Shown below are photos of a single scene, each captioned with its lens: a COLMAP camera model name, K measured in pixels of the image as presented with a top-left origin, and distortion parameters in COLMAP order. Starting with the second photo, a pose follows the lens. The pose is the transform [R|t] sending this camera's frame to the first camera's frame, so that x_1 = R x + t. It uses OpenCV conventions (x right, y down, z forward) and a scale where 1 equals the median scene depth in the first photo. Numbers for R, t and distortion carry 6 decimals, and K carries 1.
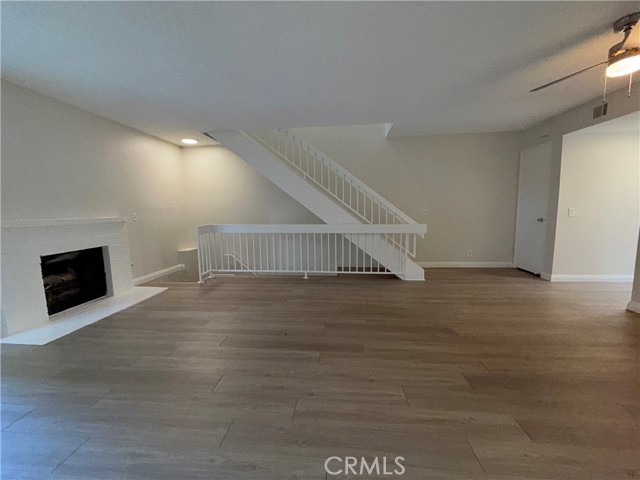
lens RADIAL K [[254.6, 0, 318.3], [0, 254.6, 239.3], [0, 0, 1]] dist [0.001139, -0.000340]
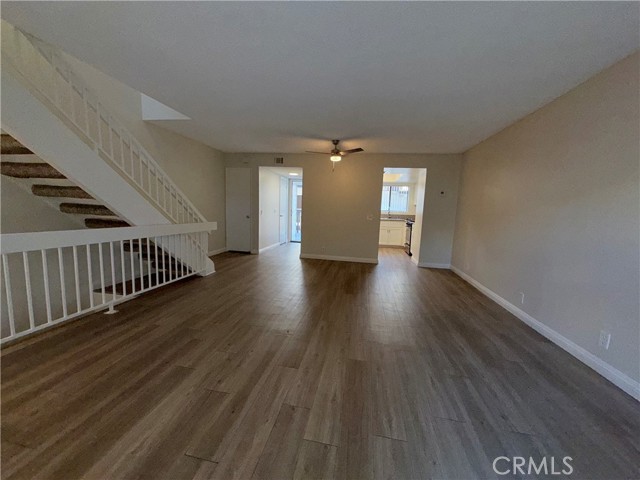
lens RADIAL K [[254.6, 0, 318.3], [0, 254.6, 239.3], [0, 0, 1]] dist [0.001139, -0.000340]
pose [[0.077657, -0.097266, 0.992224, -0.643026], [0.074774, 0.992995, 0.091489, -0.049585], [-0.994172, 0.067088, 0.084386, 0.441536]]
